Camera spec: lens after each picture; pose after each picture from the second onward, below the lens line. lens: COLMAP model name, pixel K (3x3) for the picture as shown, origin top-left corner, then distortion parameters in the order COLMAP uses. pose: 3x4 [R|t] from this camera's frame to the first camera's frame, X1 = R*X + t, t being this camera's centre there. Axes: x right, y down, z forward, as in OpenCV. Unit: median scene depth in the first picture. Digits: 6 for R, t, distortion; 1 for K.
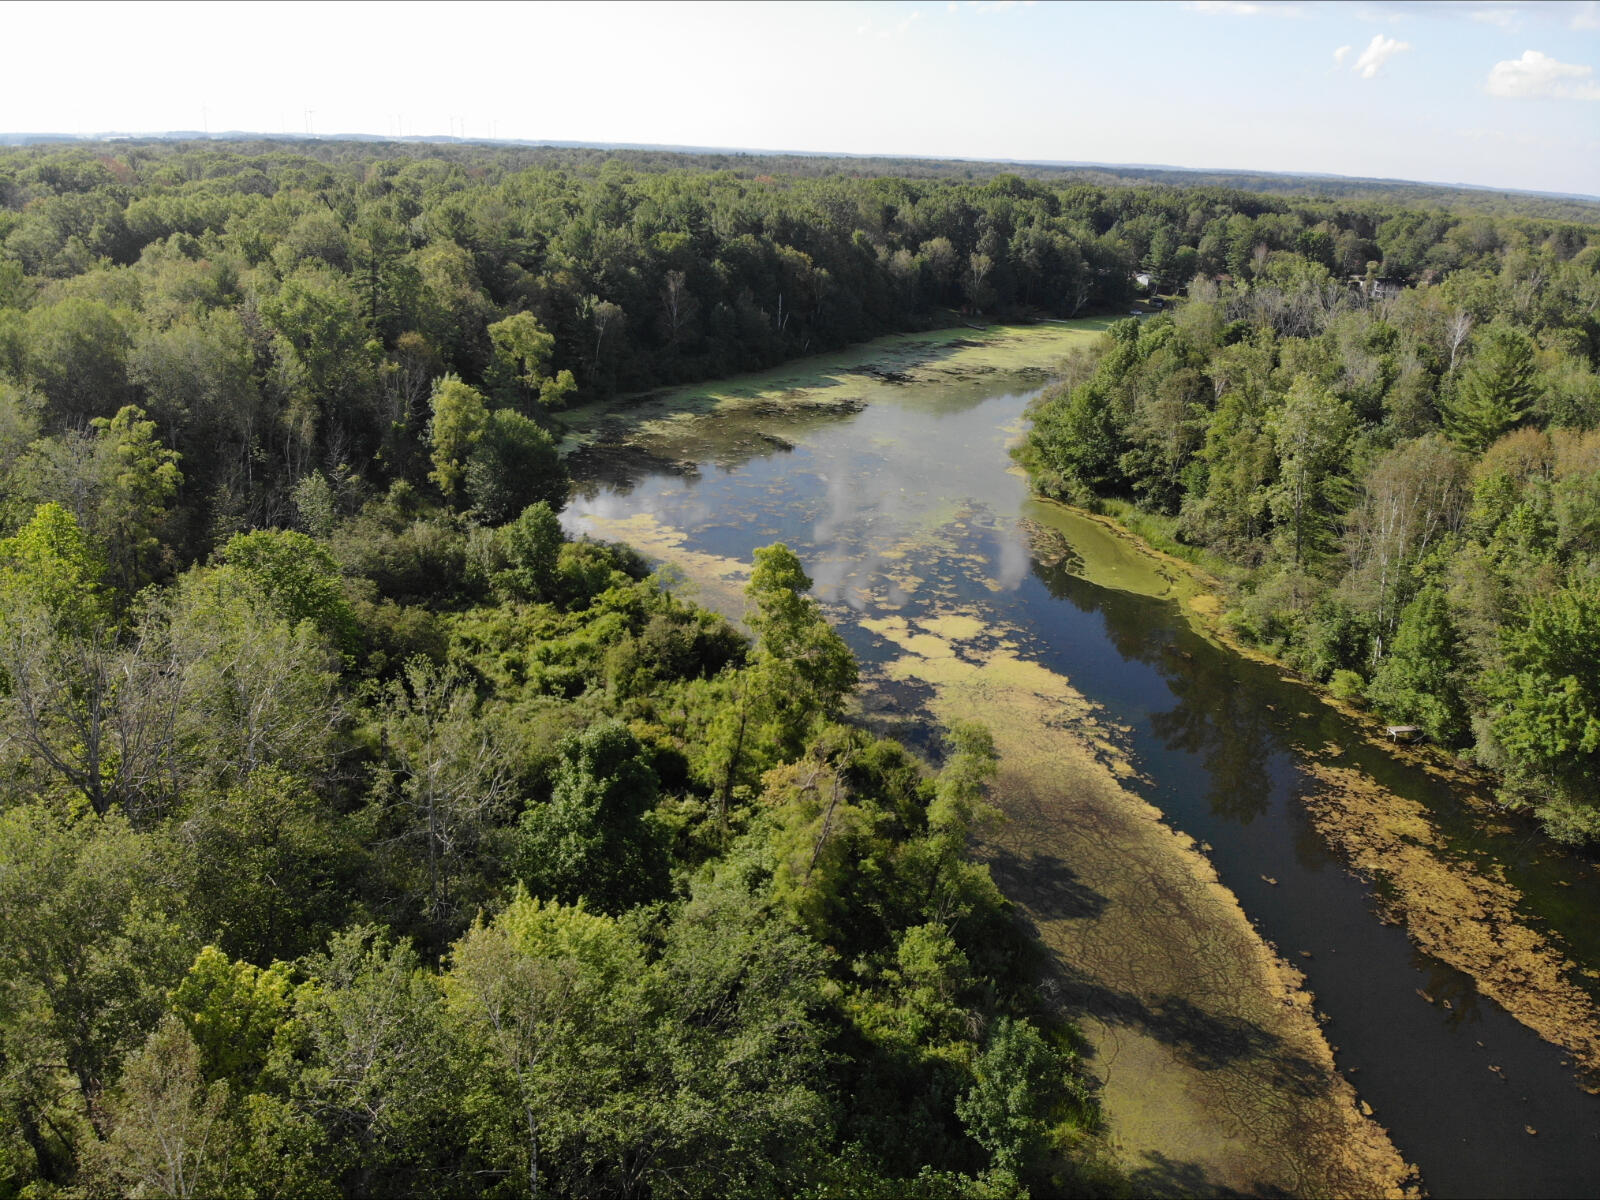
lens RADIAL K [[1151.5, 0, 782.9], [0, 1151.5, 619.9], [0, 0, 1]] dist [0.076865, -0.206979]
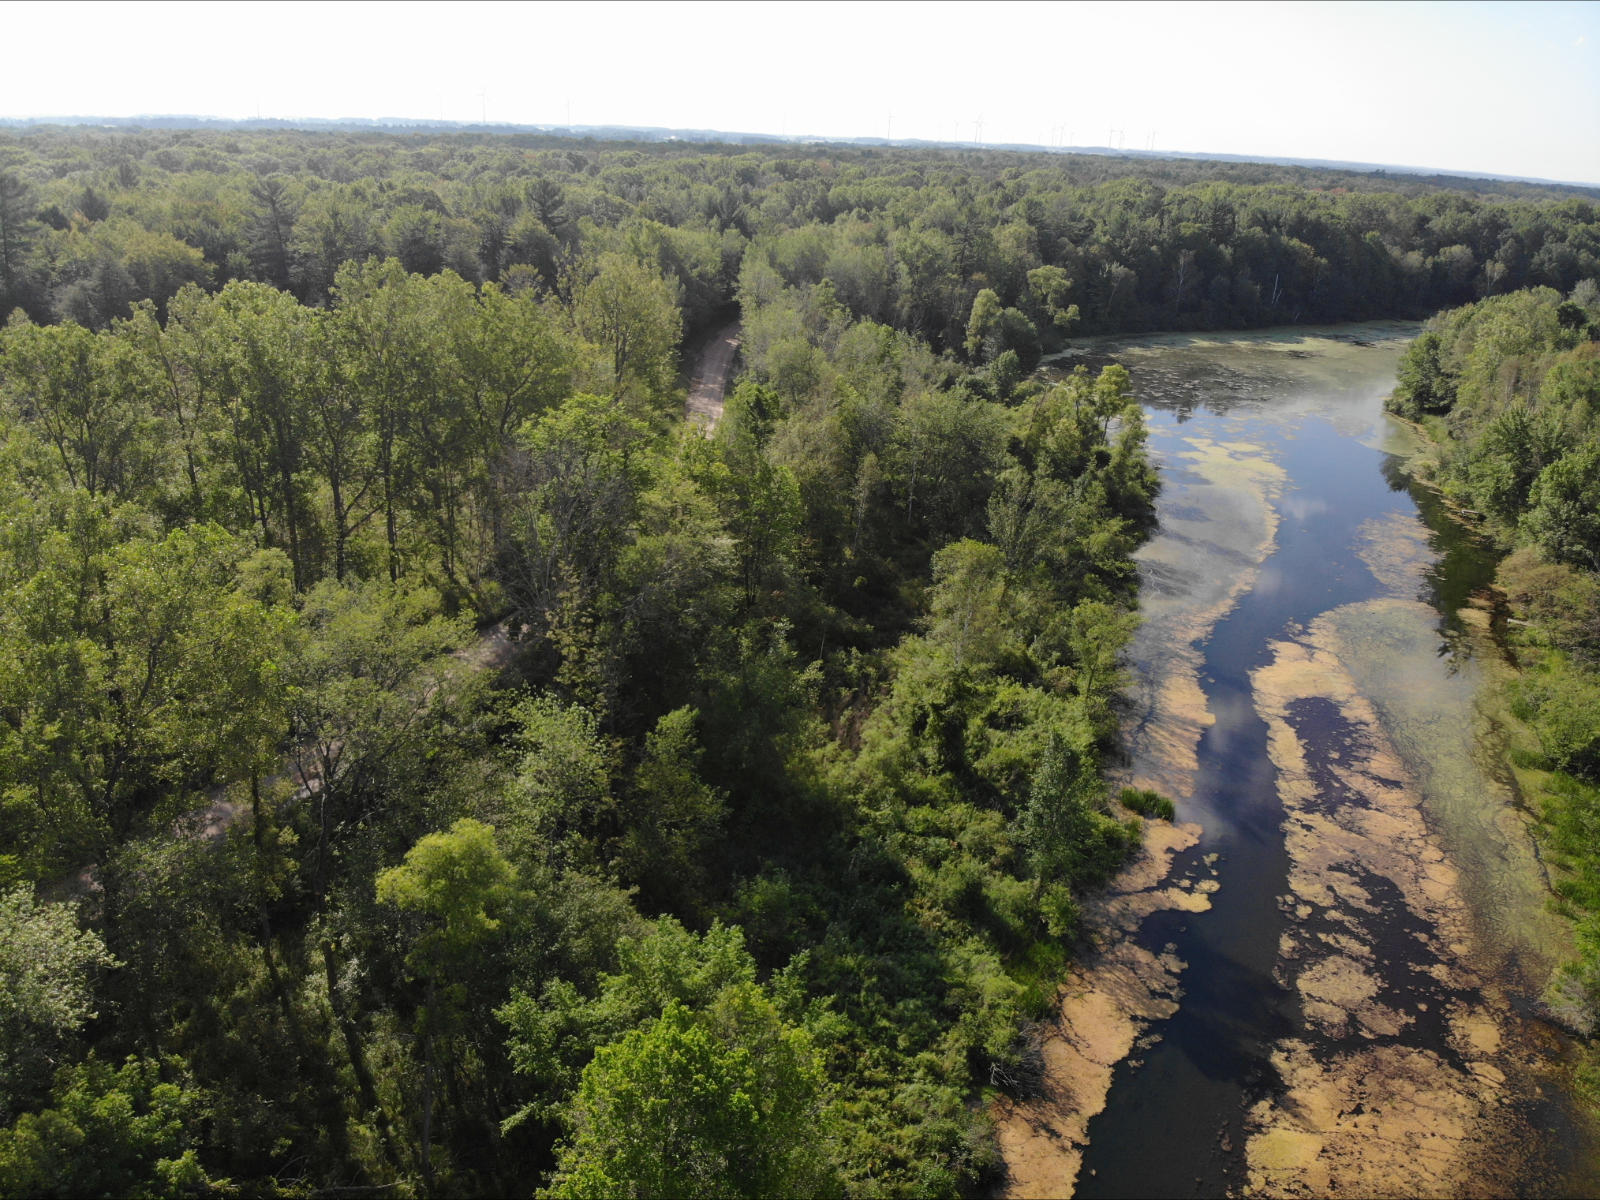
lens RADIAL K [[1163.3, 0, 790.6], [0, 1163.3, 605.7], [0, 0, 1]] dist [0.047414, -0.154275]
pose [[0.872093, 0.178938, -0.455450, 0.220296], [-0.188382, 0.981777, 0.025008, 0.174836], [0.451625, 0.063990, 0.889910, -0.431442]]
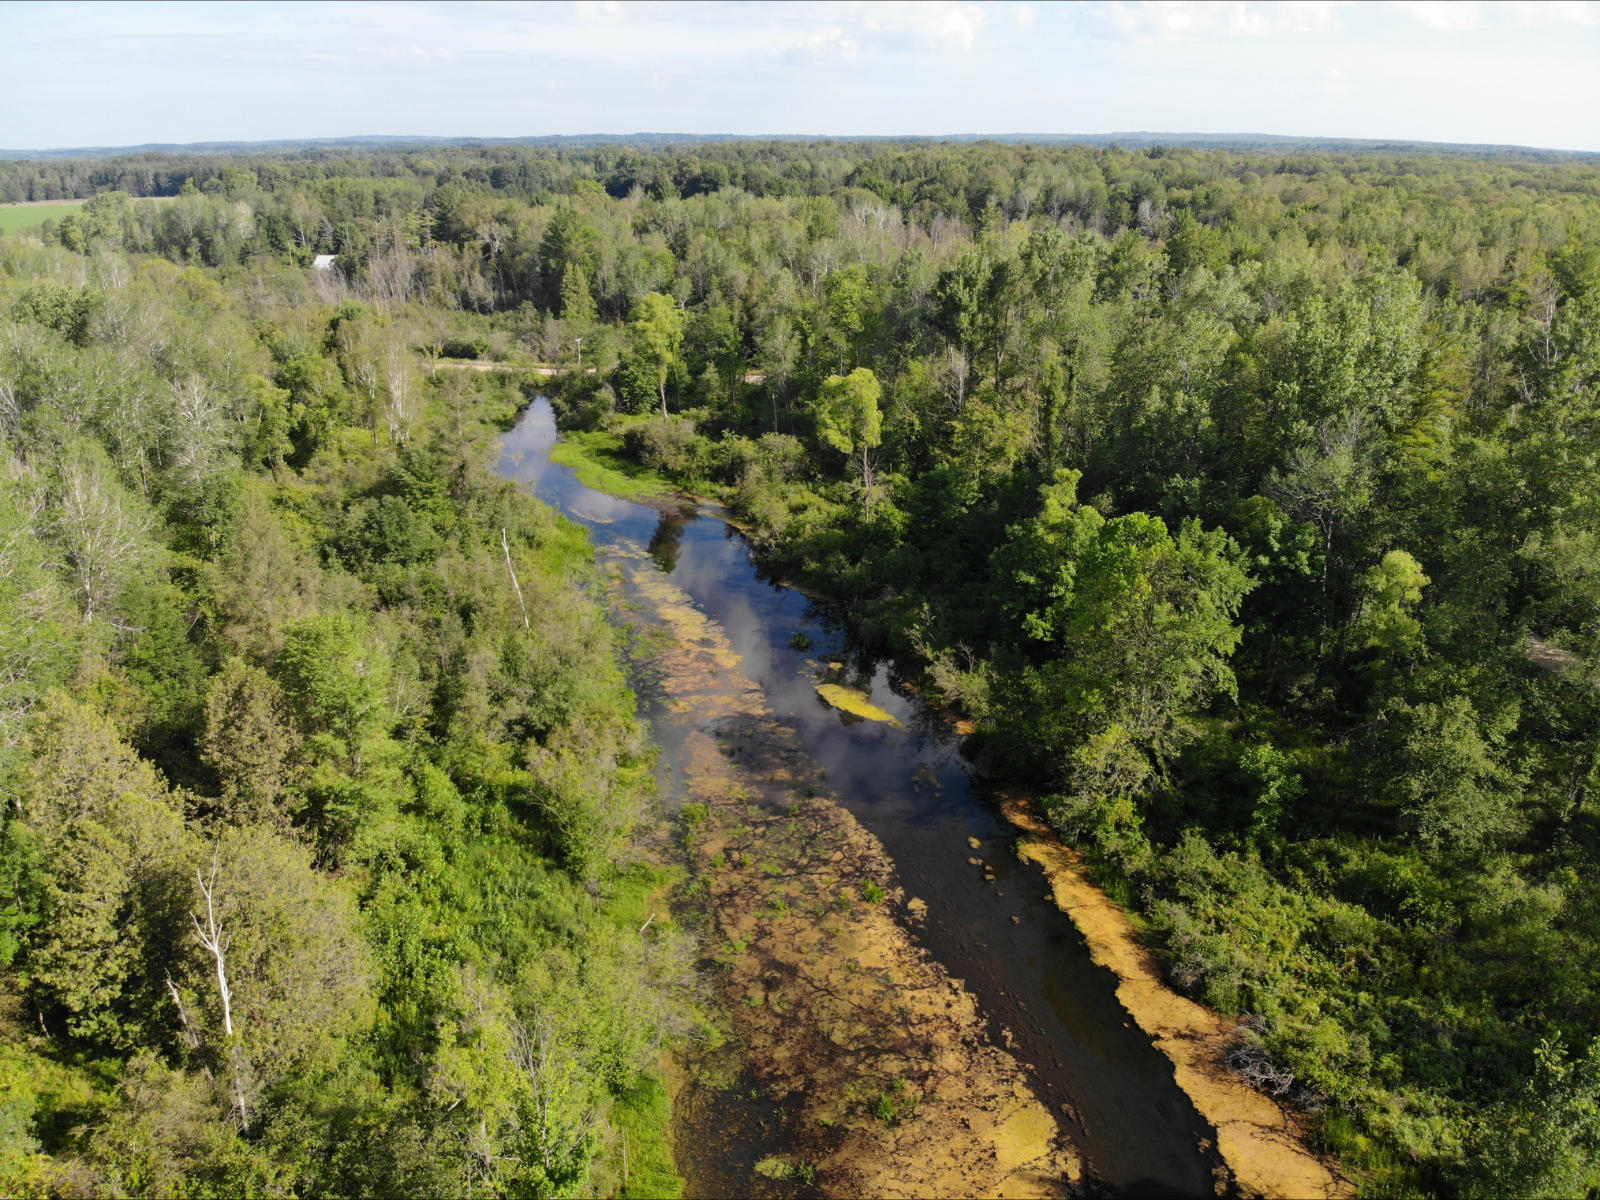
lens RADIAL K [[1151.5, 0, 782.9], [0, 1151.5, 619.9], [0, 0, 1]] dist [0.076865, -0.206979]
pose [[-0.985731, 0.034462, -0.164760, 0.316578], [-0.089854, 0.719961, 0.688174, 0.022396], [0.142337, 0.693159, -0.706591, -0.015165]]
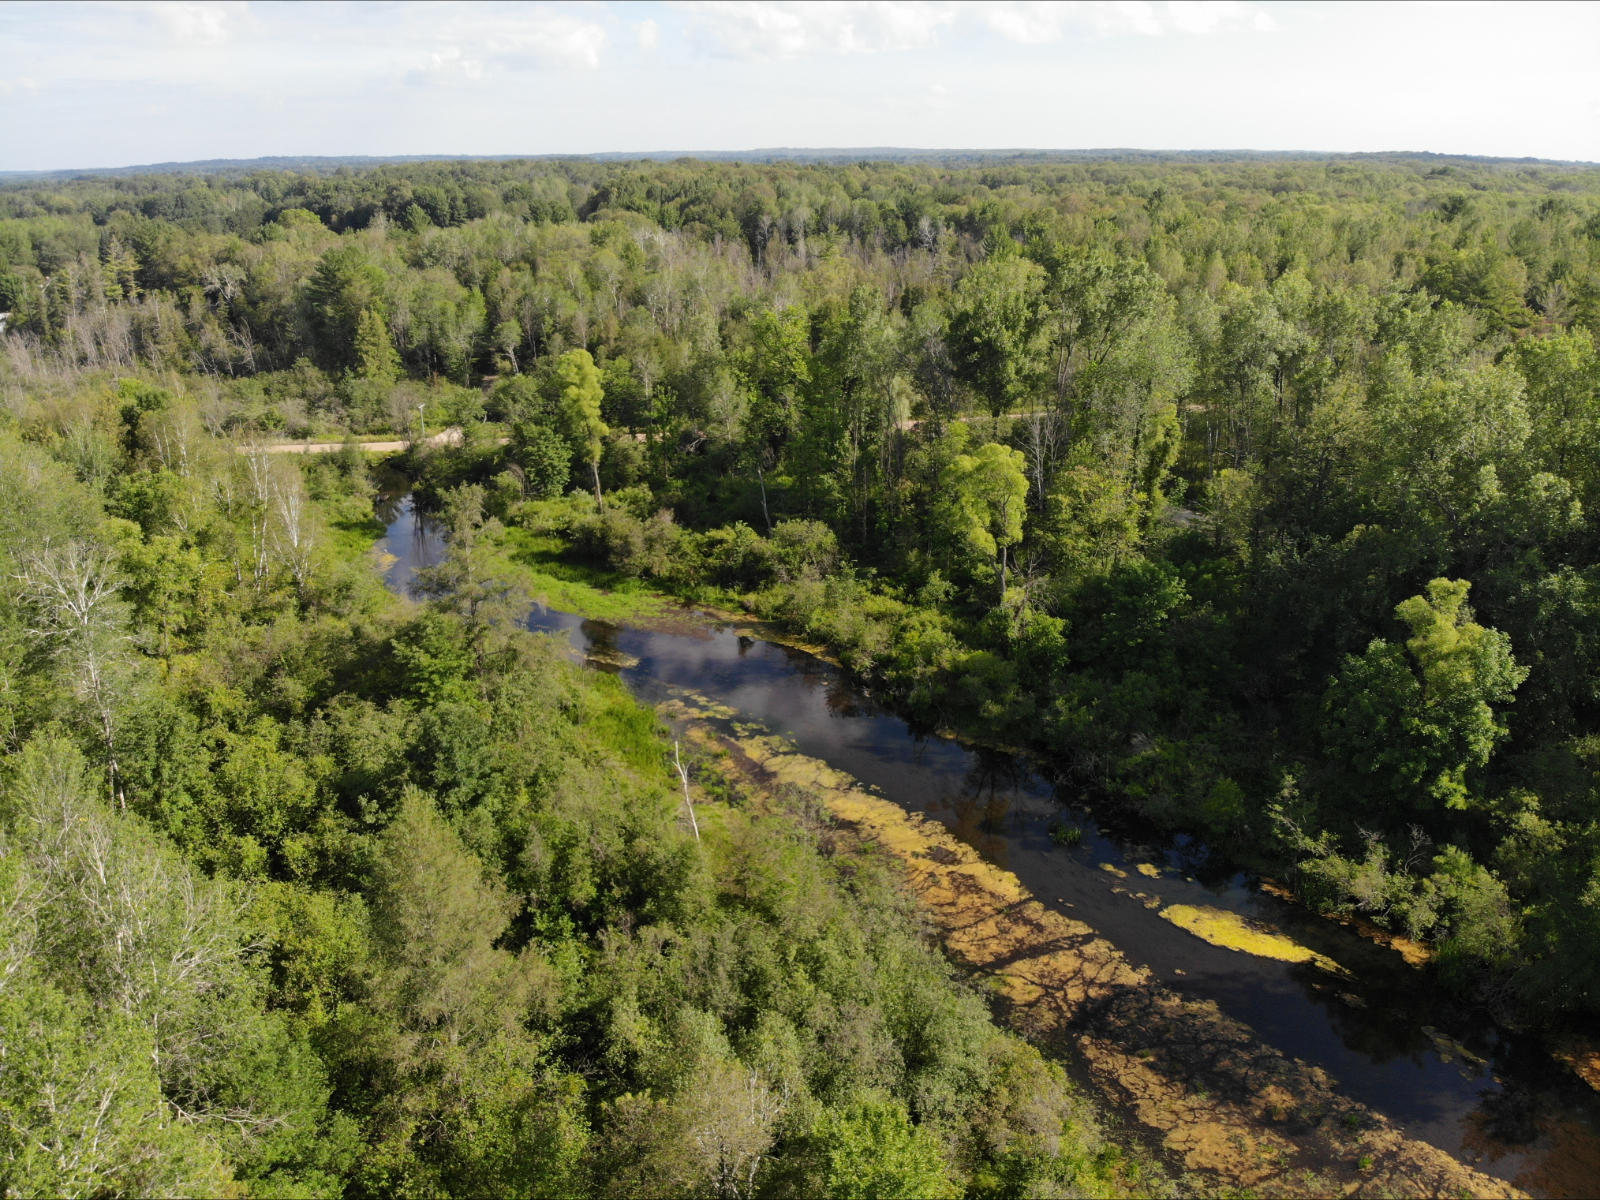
lens RADIAL K [[1163.3, 0, 790.6], [0, 1163.3, 605.7], [0, 0, 1]] dist [0.047414, -0.154275]
pose [[-0.897624, 0.135708, -0.419349, 0.462698], [-0.181458, 0.753271, 0.632183, 0.106374], [0.401676, 0.643558, -0.651529, -0.216224]]
